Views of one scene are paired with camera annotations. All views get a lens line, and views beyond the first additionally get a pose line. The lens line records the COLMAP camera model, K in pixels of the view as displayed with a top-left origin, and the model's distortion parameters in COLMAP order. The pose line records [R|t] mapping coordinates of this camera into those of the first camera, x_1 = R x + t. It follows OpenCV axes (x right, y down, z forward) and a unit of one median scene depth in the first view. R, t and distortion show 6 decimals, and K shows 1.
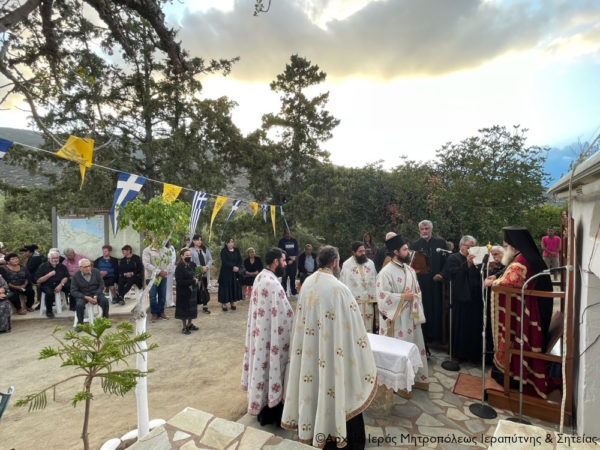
lens RADIAL K [[342.3, 0, 296.6], [0, 342.3, 230.1], [0, 0, 1]] dist [0.001141, -0.000764]
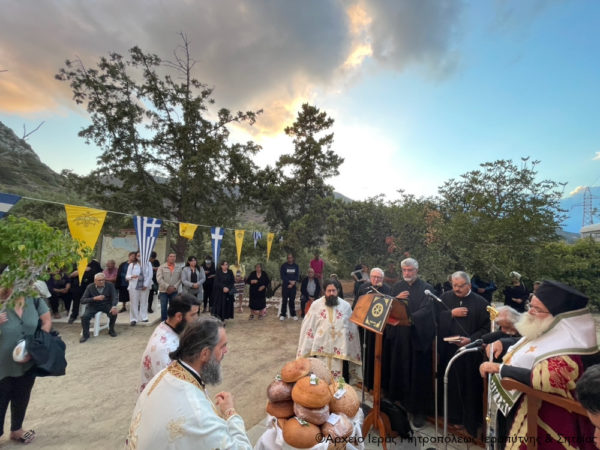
lens RADIAL K [[245.1, 0, 300.4], [0, 245.1, 227.1], [0, 0, 1]] dist [0.001976, 0.000374]
pose [[0.986608, 0.035273, -0.159251, 0.125818], [-0.049005, 0.995332, -0.083144, -0.026506], [0.155575, 0.089835, 0.983731, 0.219400]]
